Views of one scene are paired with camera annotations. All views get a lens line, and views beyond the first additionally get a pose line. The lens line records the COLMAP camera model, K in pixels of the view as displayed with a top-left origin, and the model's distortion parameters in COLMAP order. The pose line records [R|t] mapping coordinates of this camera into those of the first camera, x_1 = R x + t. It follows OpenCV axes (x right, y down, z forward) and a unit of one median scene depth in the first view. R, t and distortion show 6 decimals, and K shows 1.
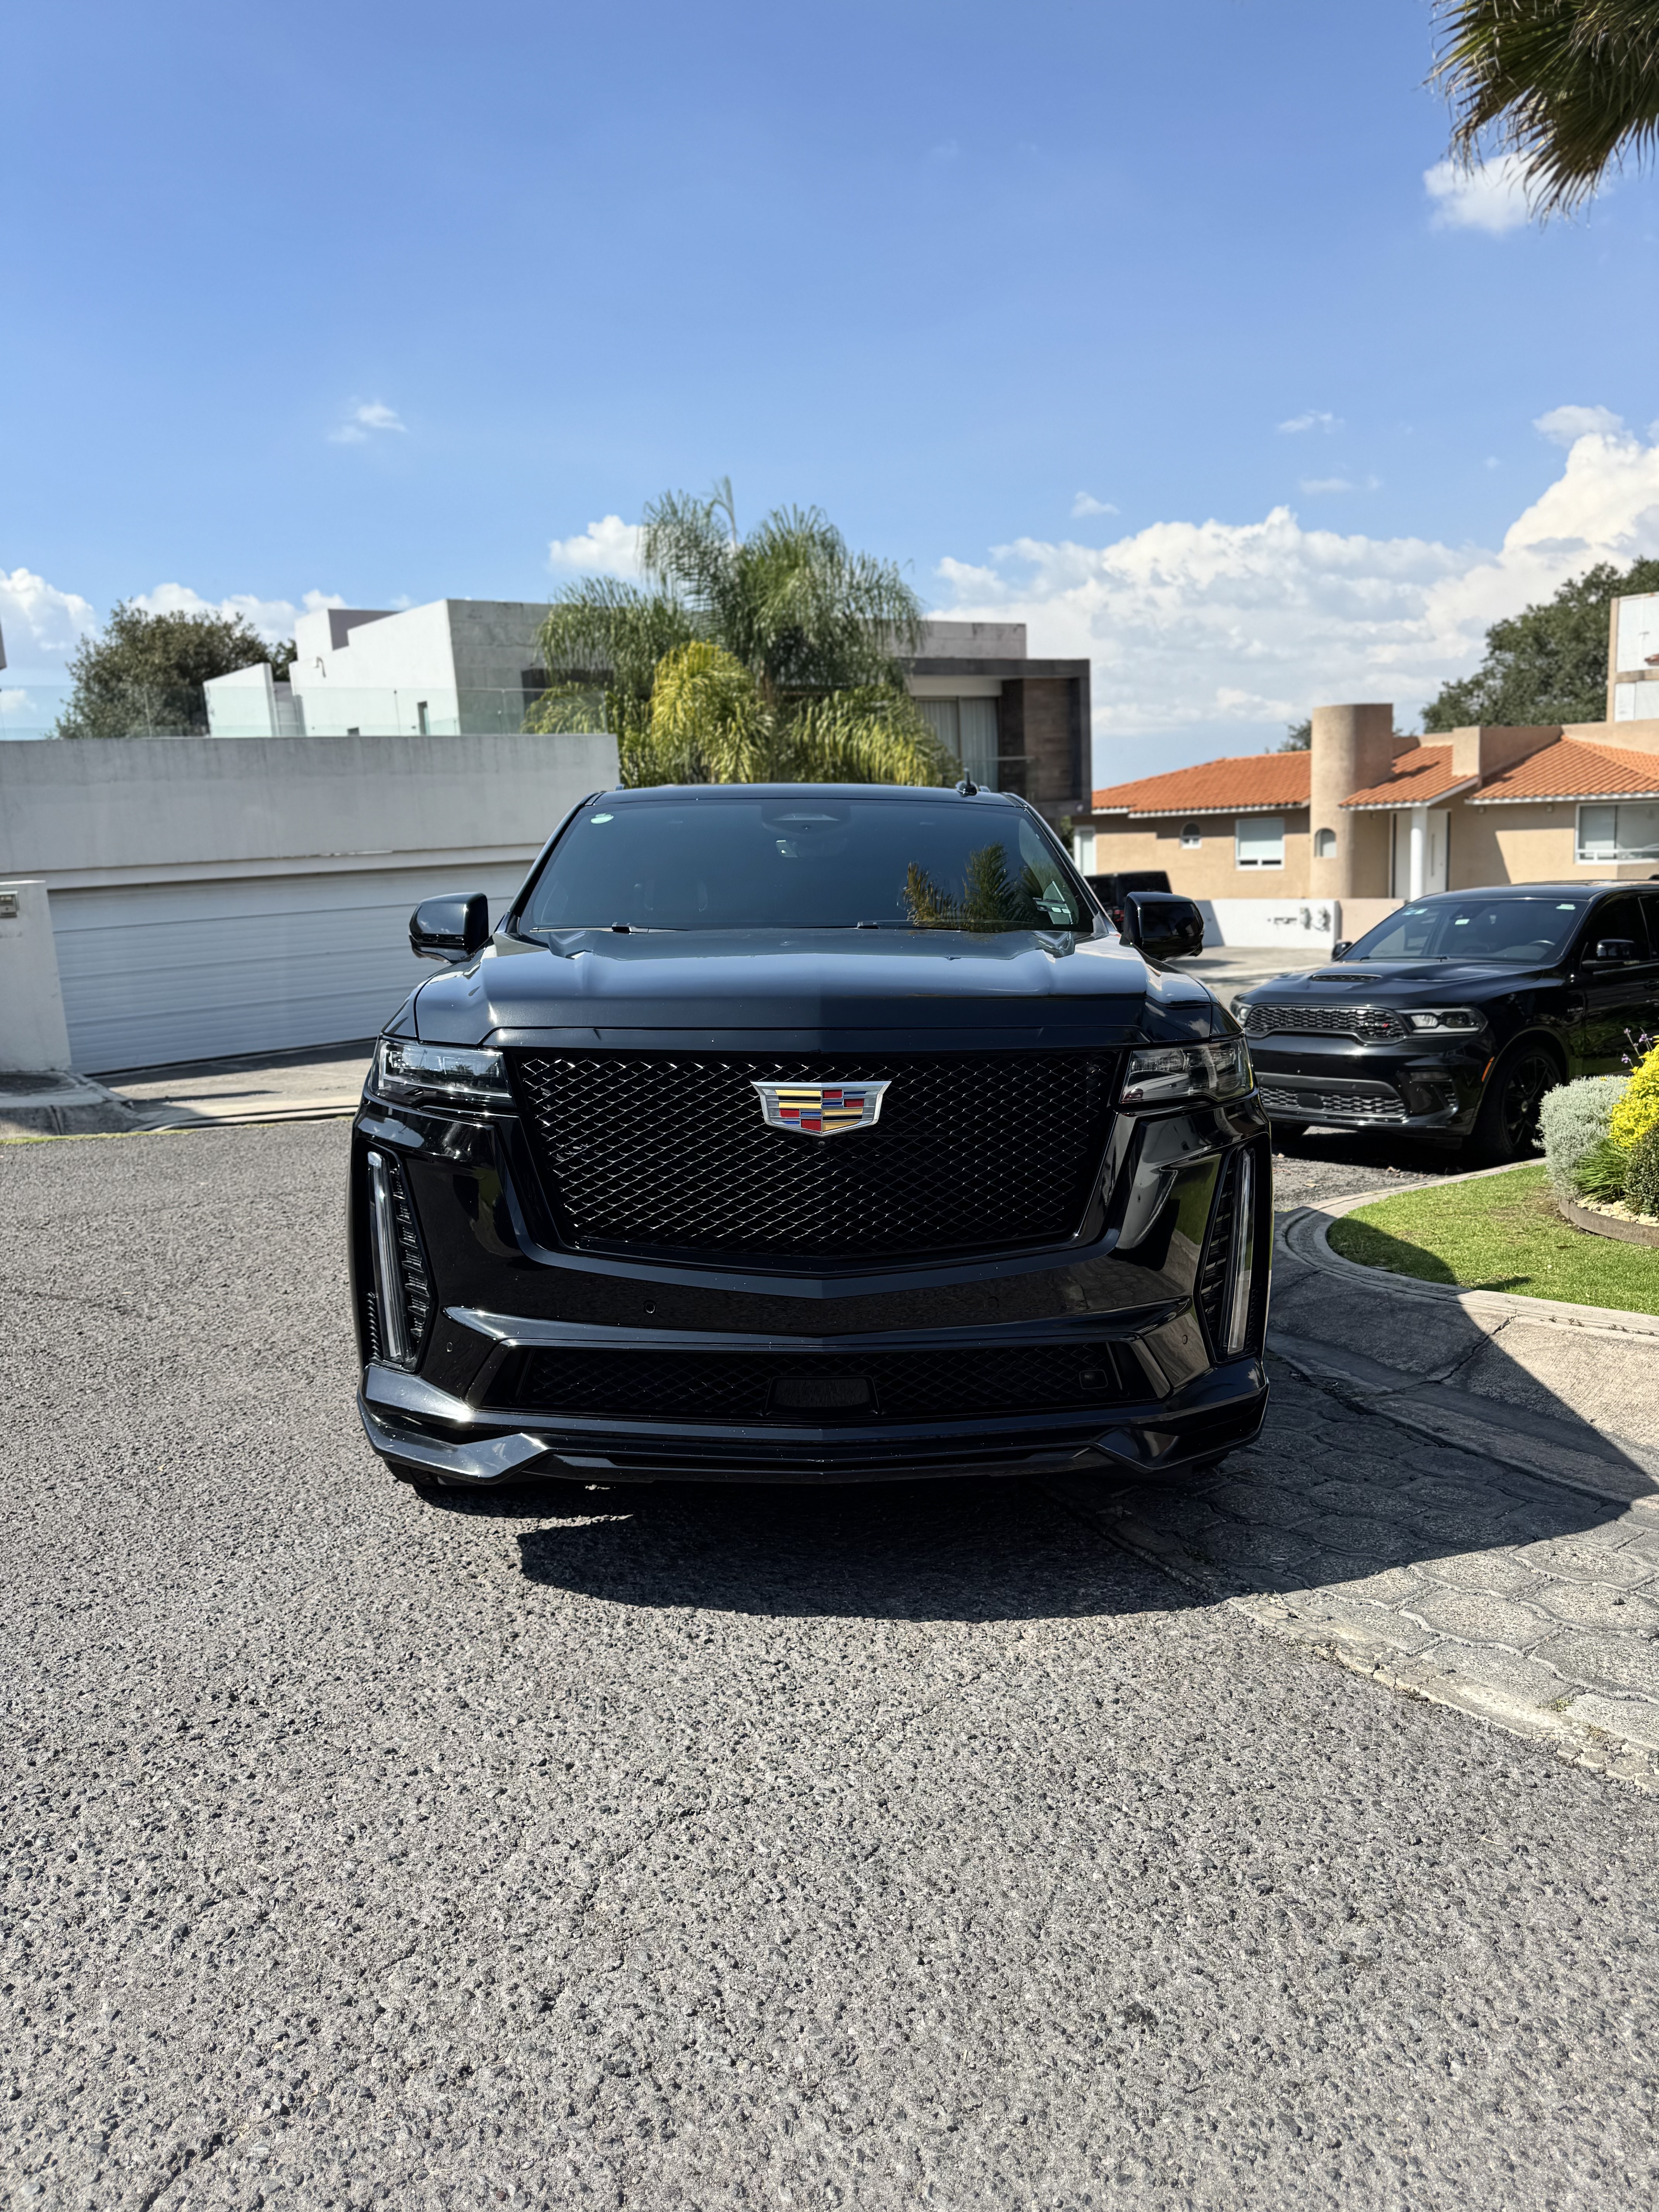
lens RADIAL K [[1760.6, 0, 829.5], [0, 1760.6, 1106.0], [0, 0, 1]] dist [0.060839, -0.059320]
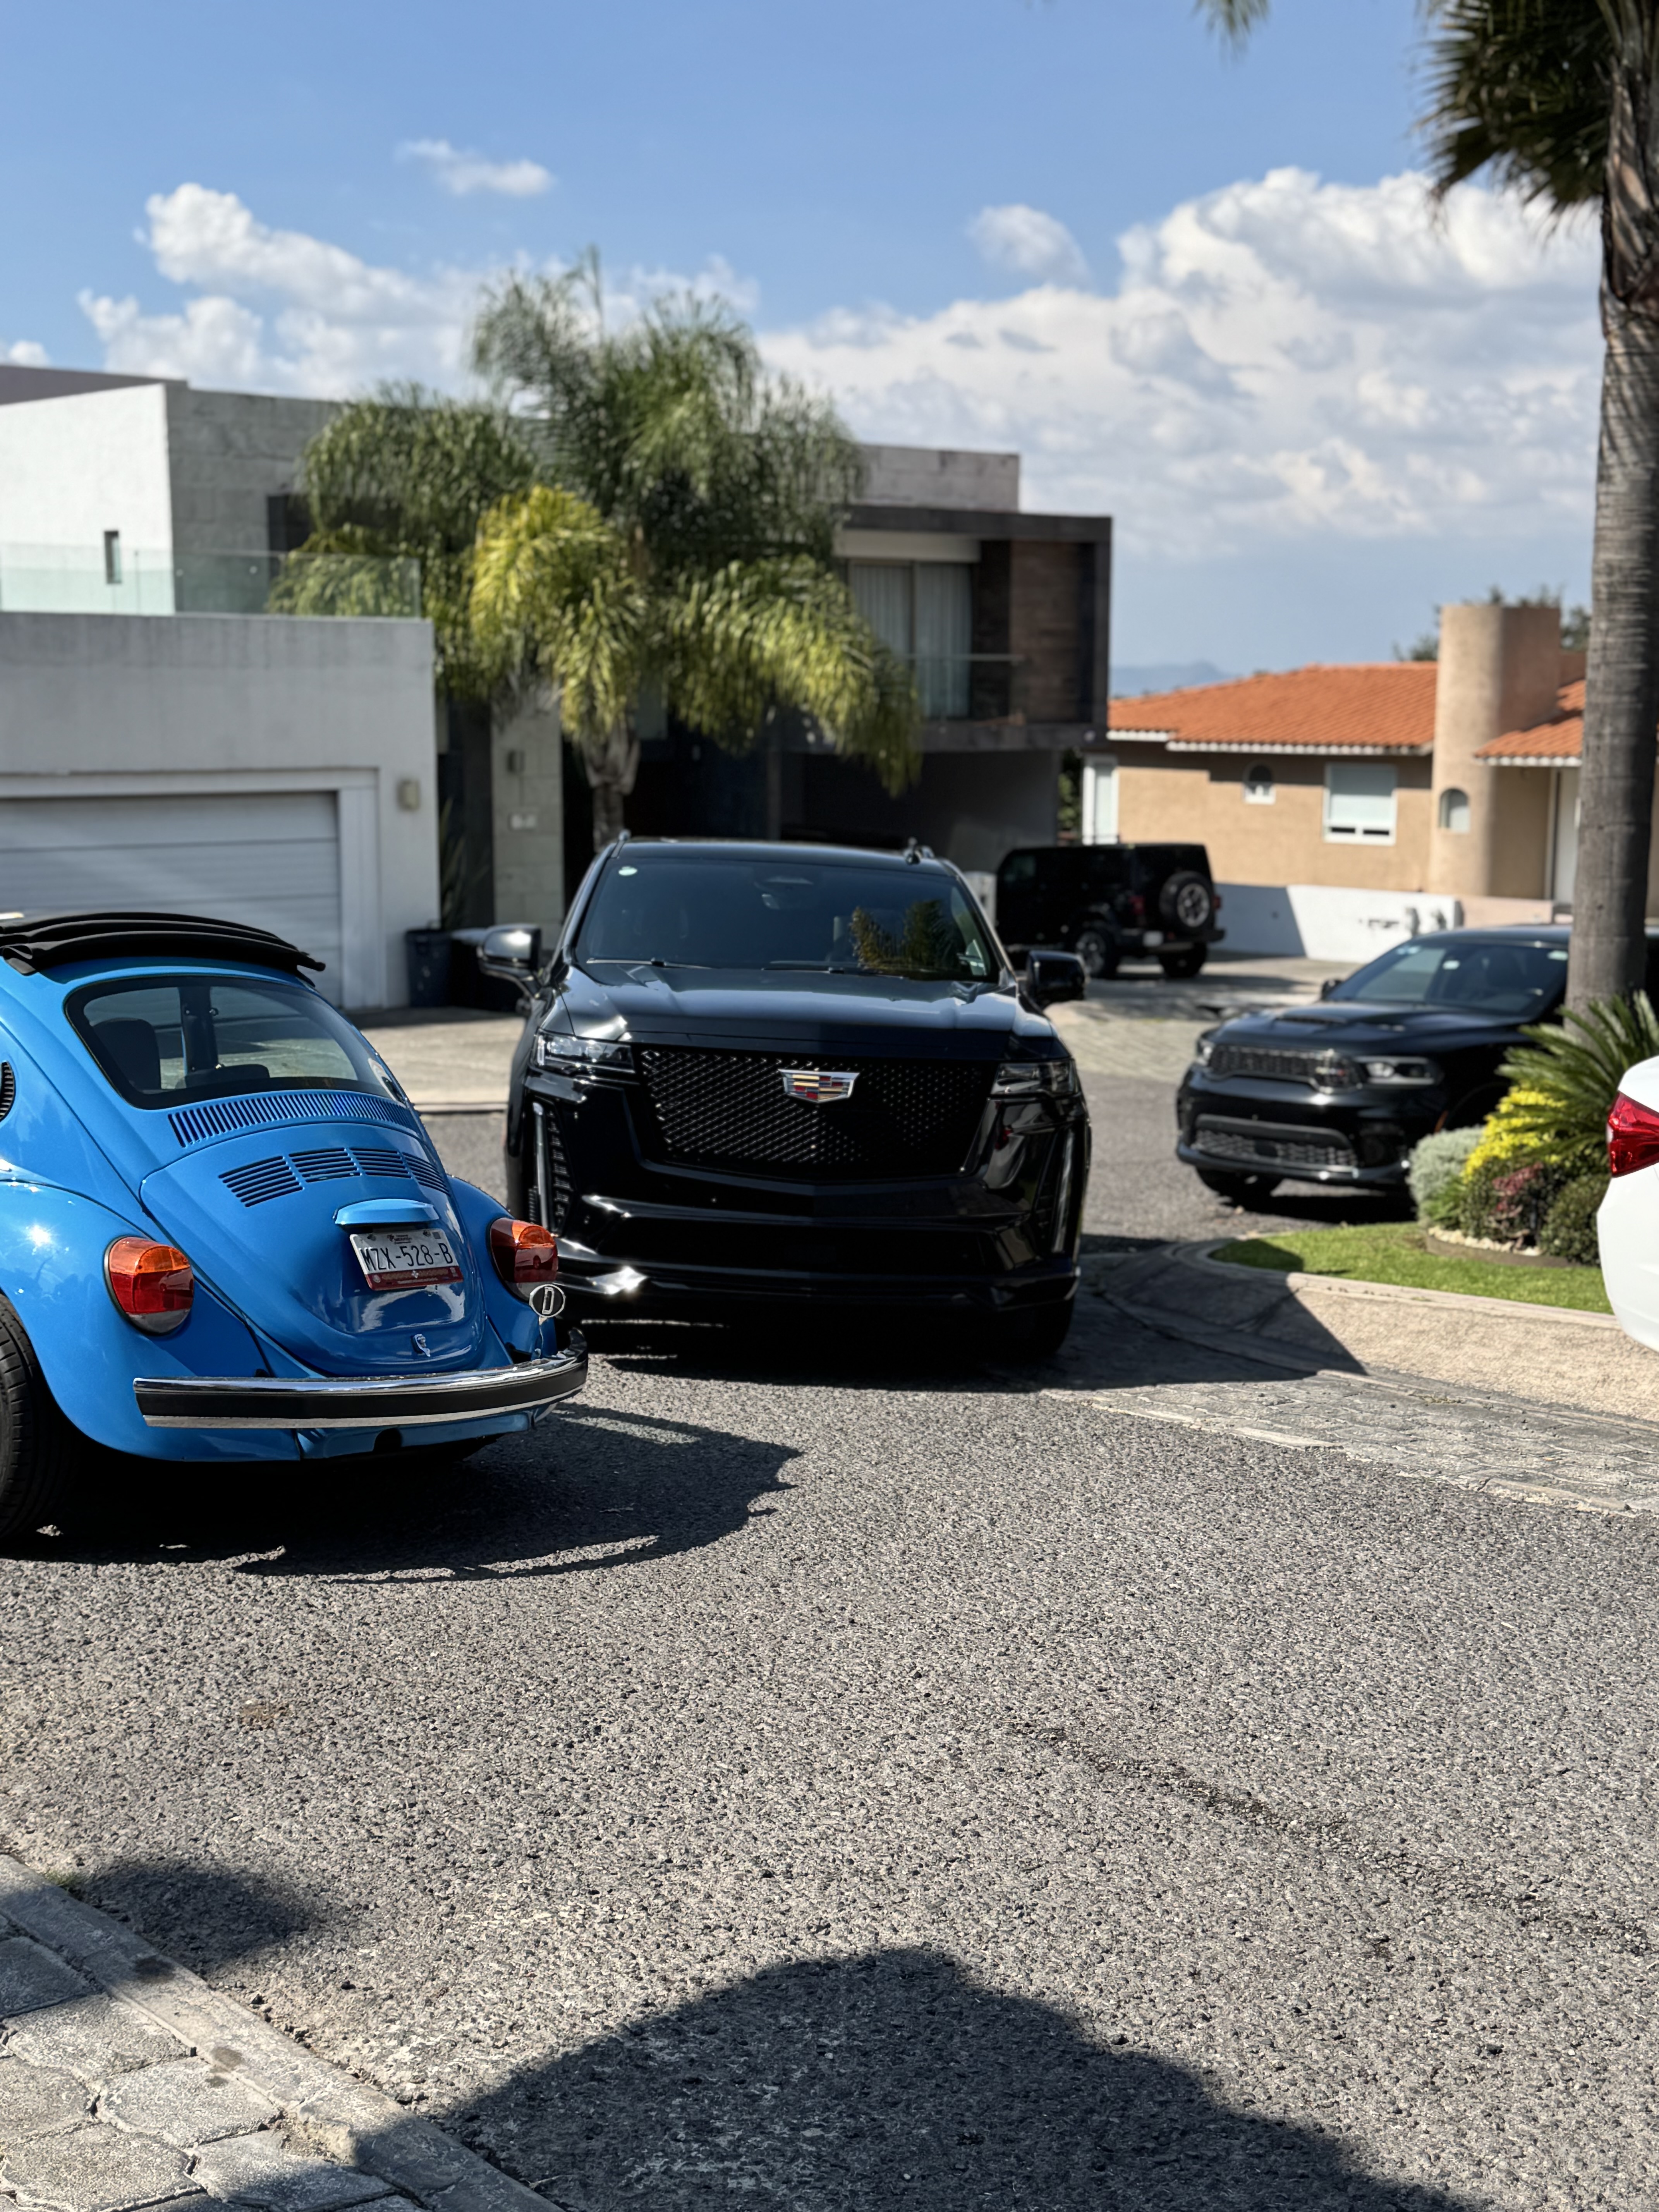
lens RADIAL K [[3131.4, 0, 829.5], [0, 3131.4, 1106.0], [0, 0, 1]] dist [0.025624, 0.030920]
pose [[0.997237, 0.049799, 0.055117, -0.017175], [-0.048222, 0.998398, -0.029582, 0.011754], [-0.056501, 0.026843, 0.998042, -0.219862]]
